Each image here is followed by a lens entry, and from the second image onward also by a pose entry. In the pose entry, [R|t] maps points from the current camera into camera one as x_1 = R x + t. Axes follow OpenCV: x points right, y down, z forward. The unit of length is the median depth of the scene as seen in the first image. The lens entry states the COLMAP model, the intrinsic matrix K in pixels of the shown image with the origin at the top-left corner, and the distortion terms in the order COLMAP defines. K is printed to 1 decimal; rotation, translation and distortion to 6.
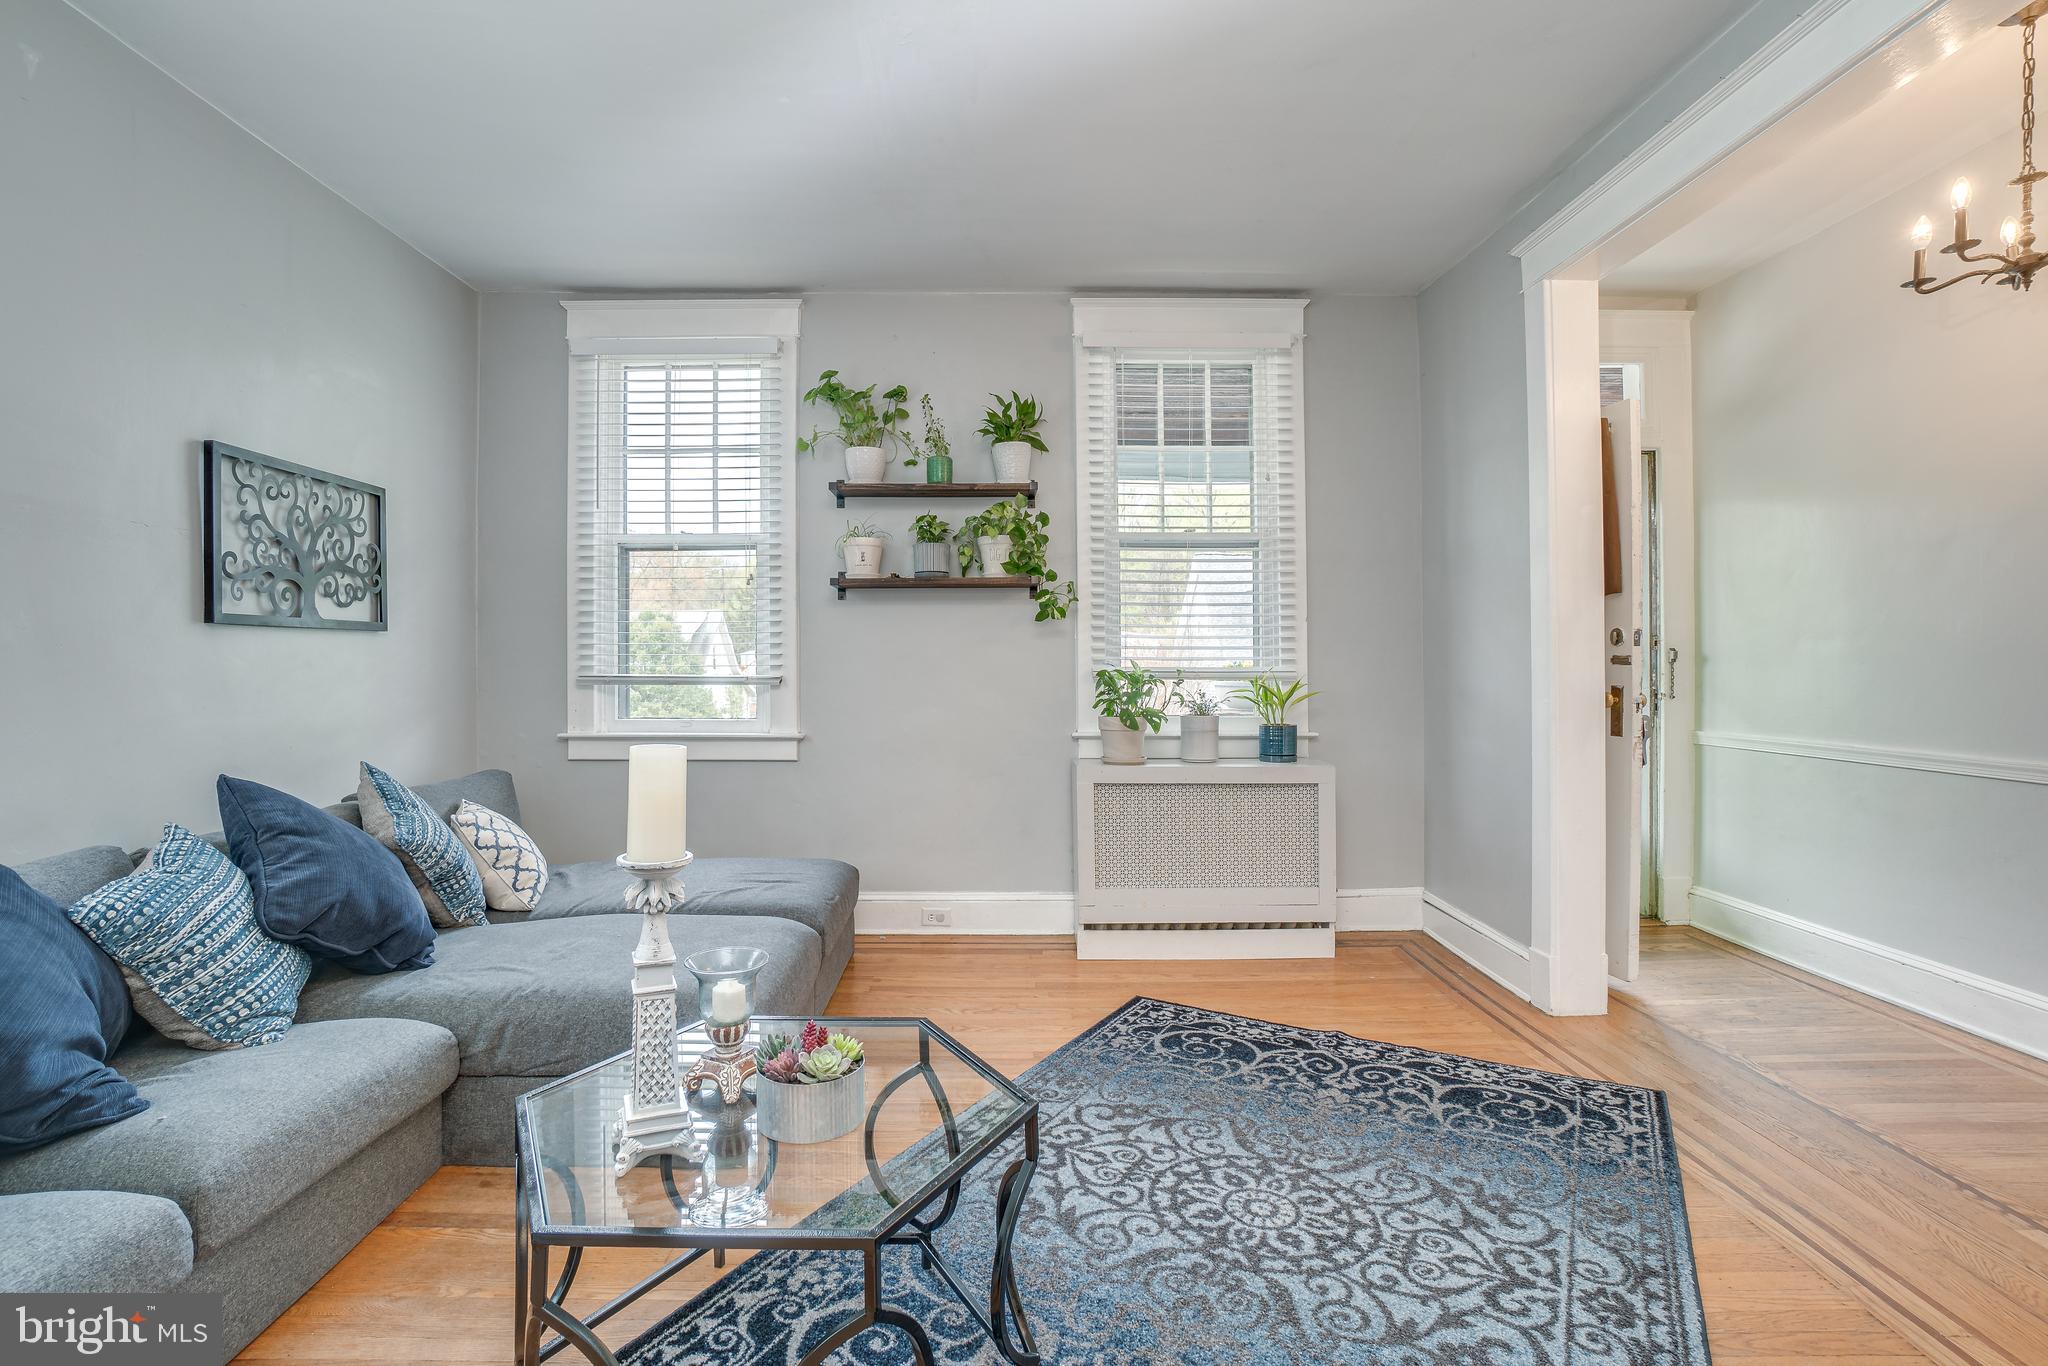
lens RADIAL K [[964.7, 0, 1007.3], [0, 964.7, 663.3], [0, 0, 1]] dist [-0.054550, 0.023384]
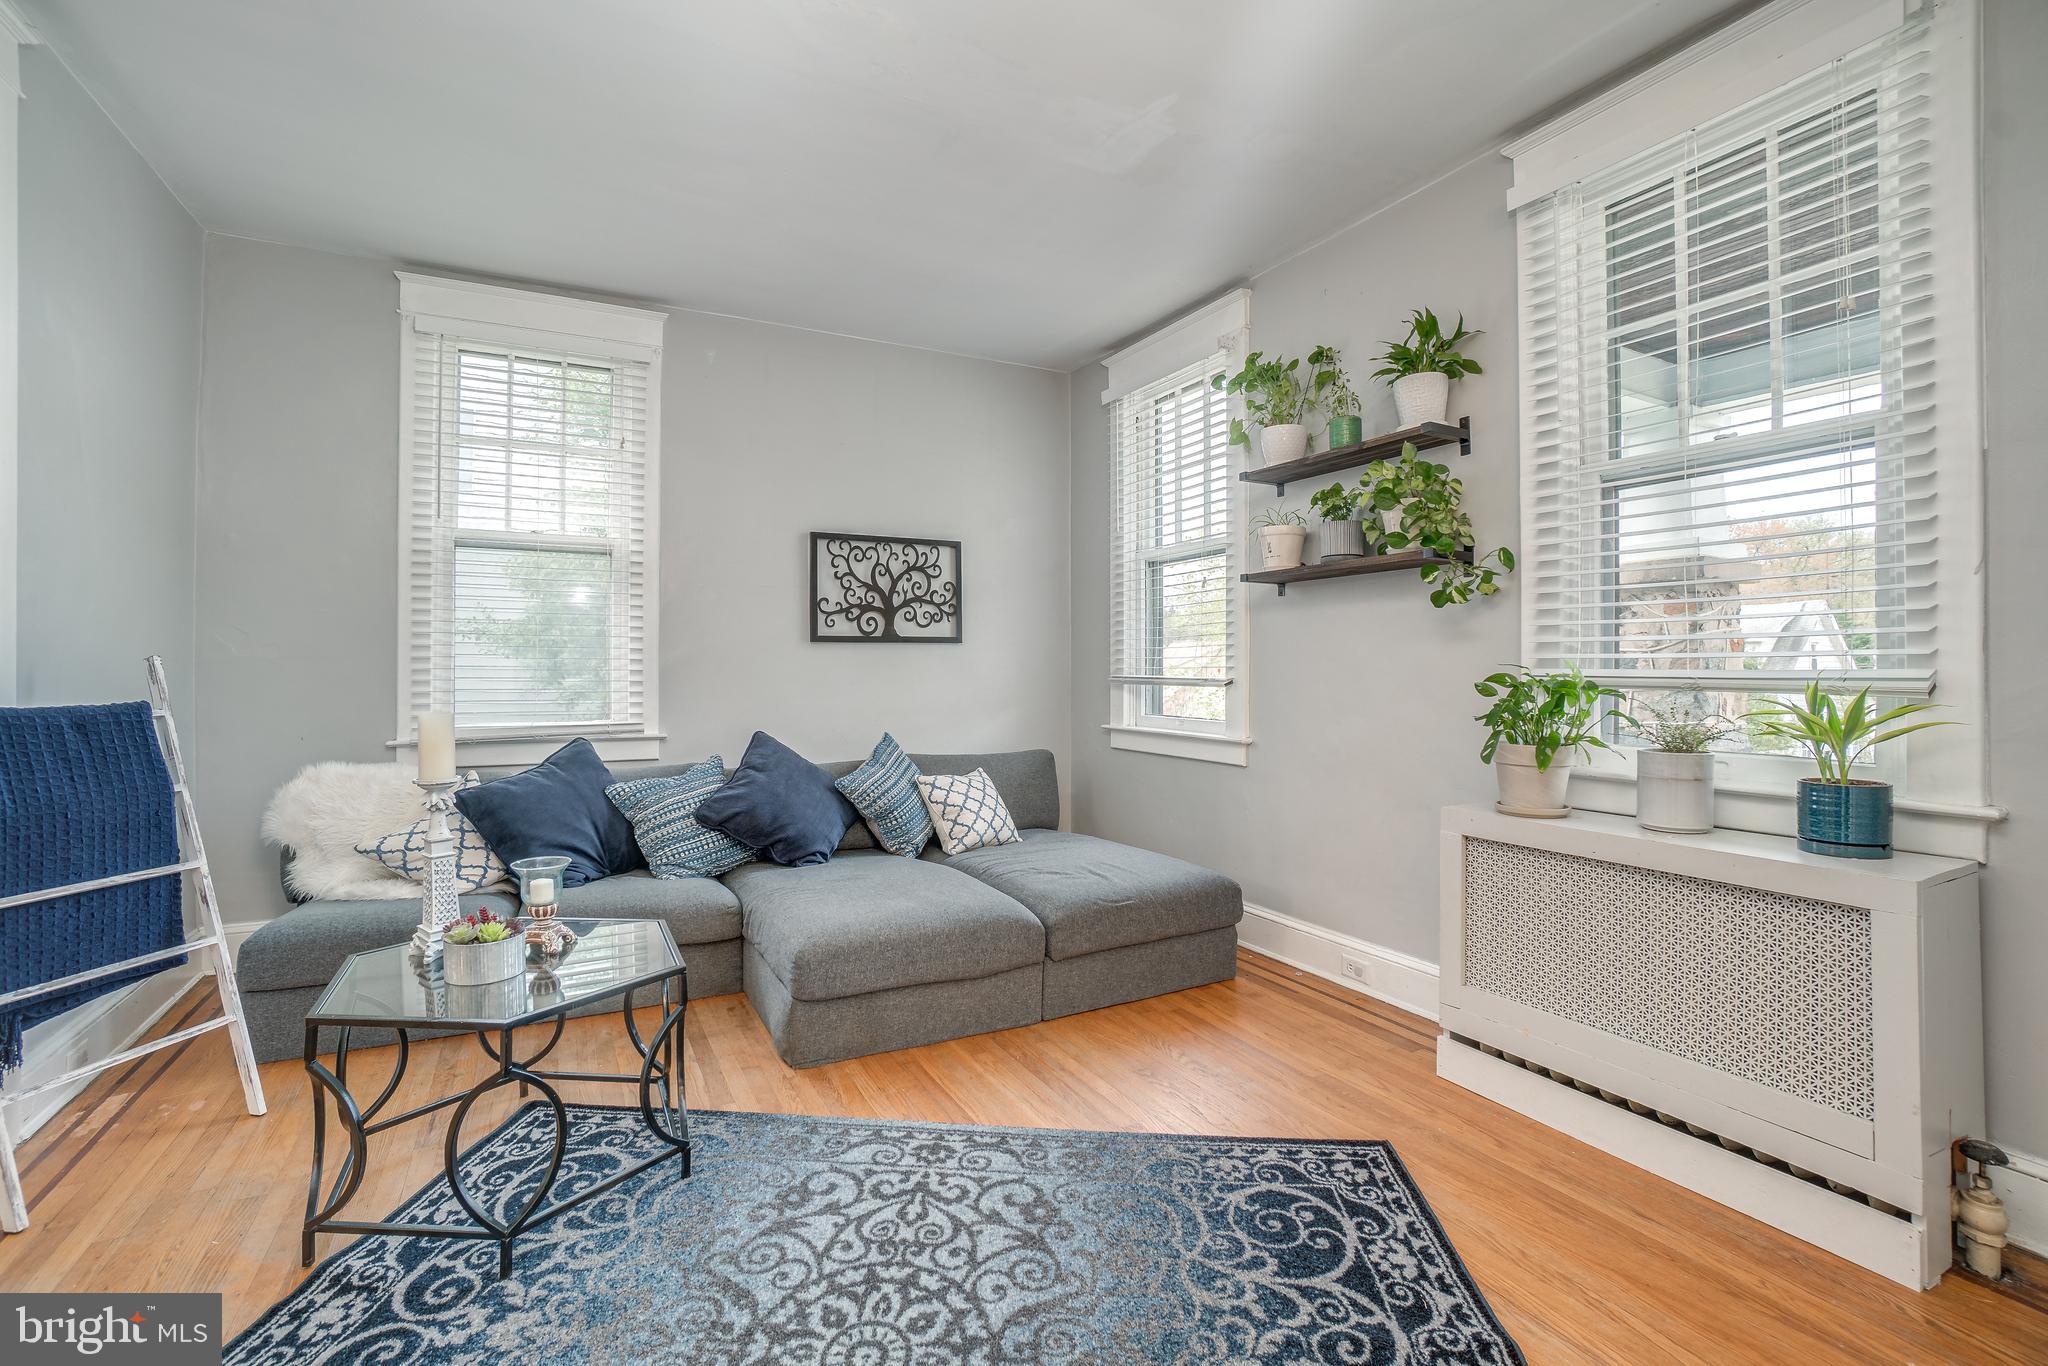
lens RADIAL K [[902.2, 0, 1013.2], [0, 902.2, 670.4], [0, 0, 1]] dist [-0.065836, 0.024016]
pose [[0.458300, 0.001603, -0.888796, 0.655099], [0.000895, 0.999997, 0.002265, 0.004171], [0.888797, -0.001834, 0.458297, 0.528569]]
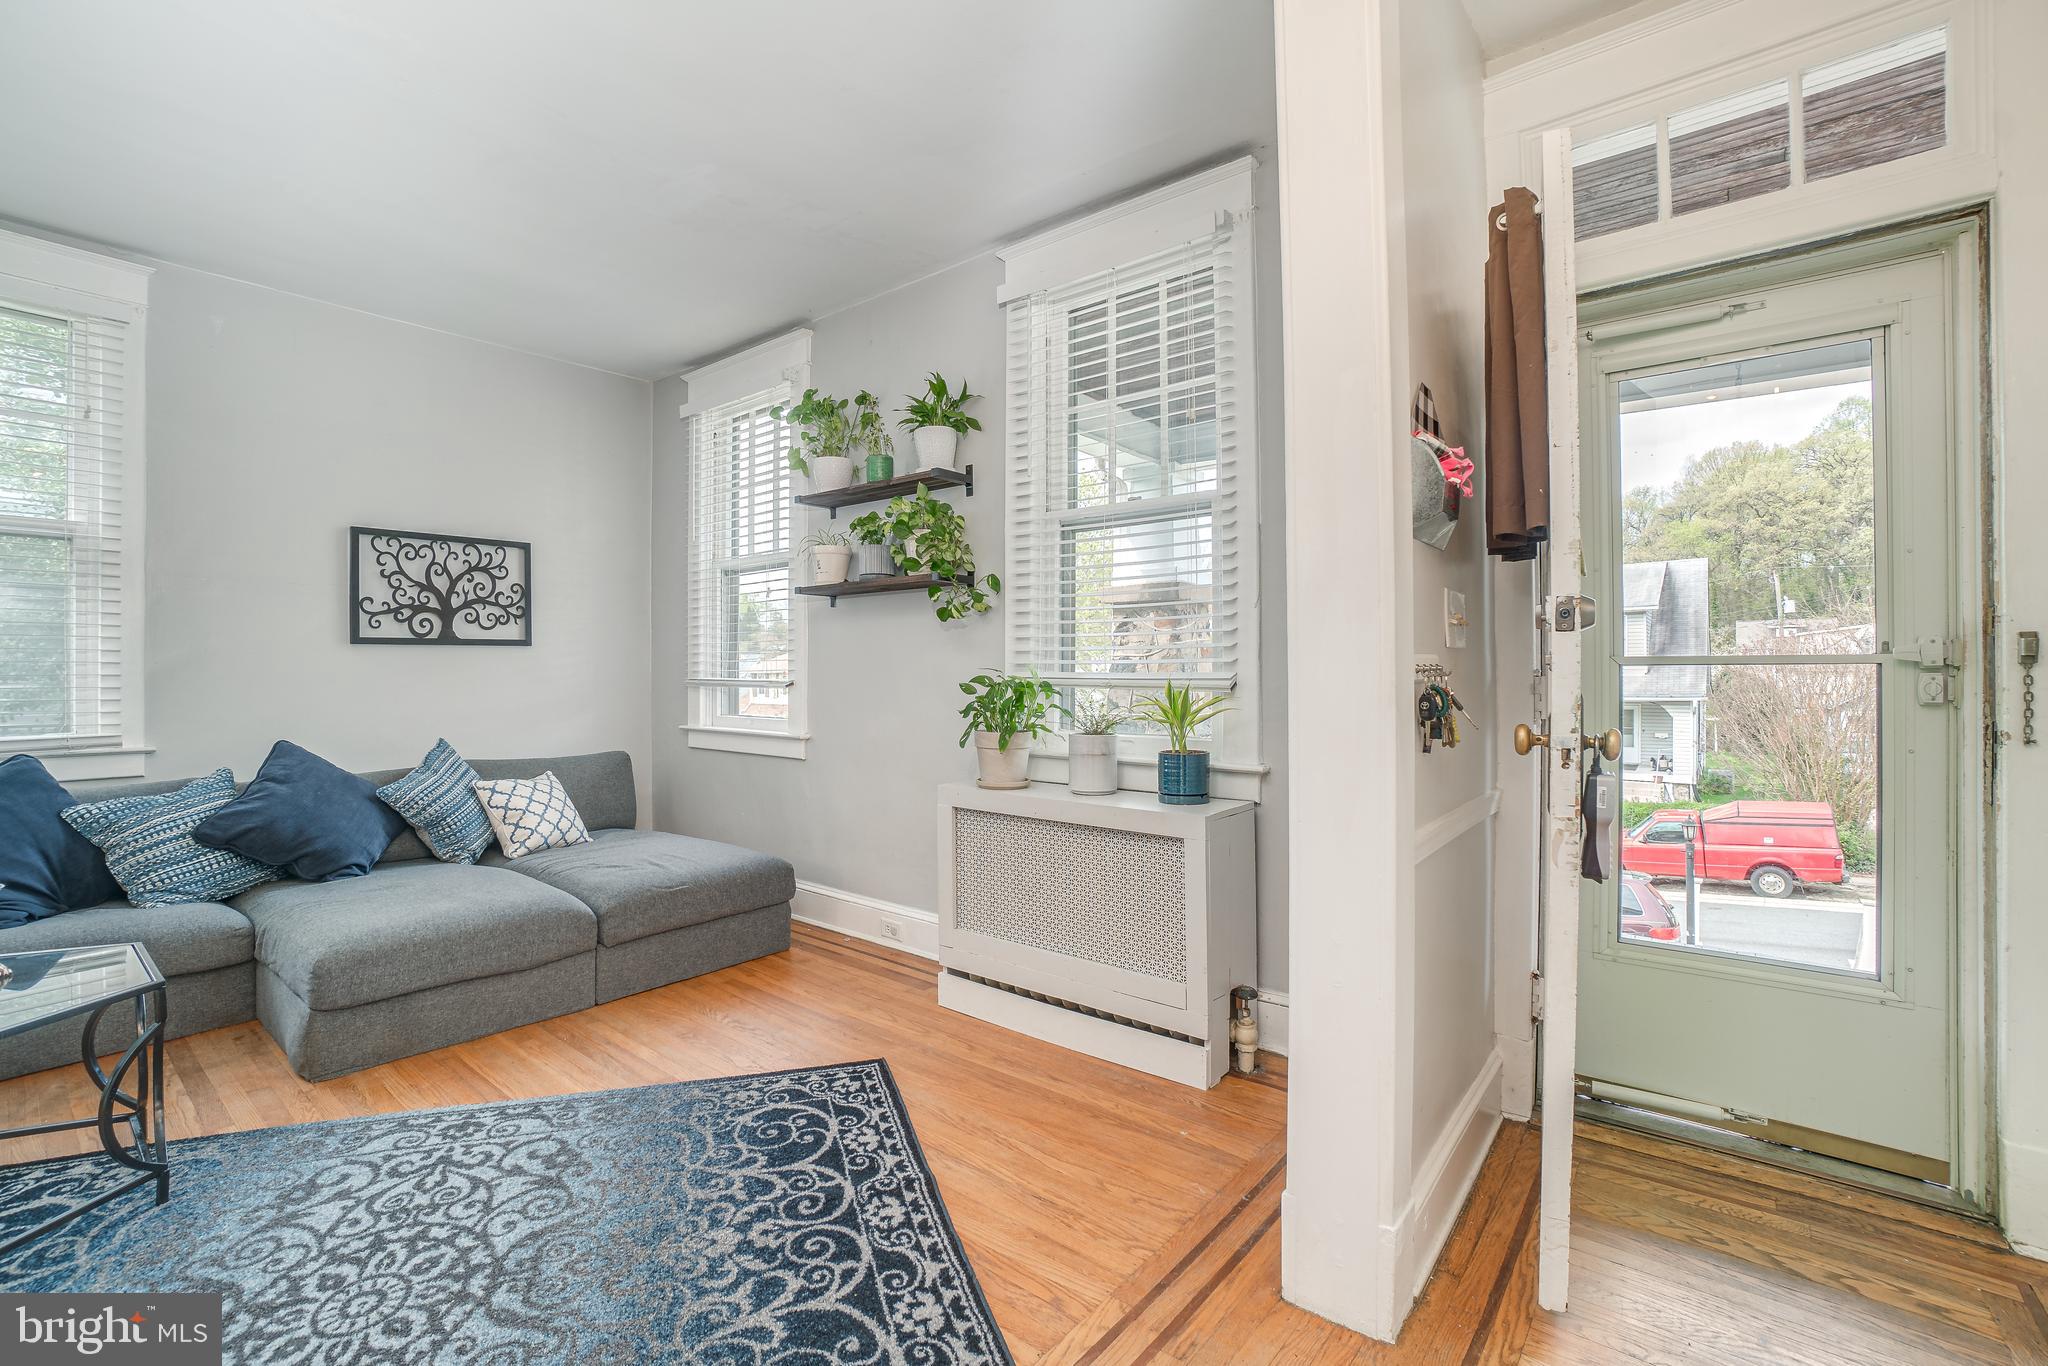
lens RADIAL K [[902.2, 0, 1013.2], [0, 902.2, 670.4], [0, 0, 1]] dist [-0.065836, 0.024016]
pose [[0.767796, -0.000675, -0.640694, 0.828903], [0.002042, 0.999997, 0.001394, 0.001744], [0.640691, -0.002378, 0.767795, 0.529118]]
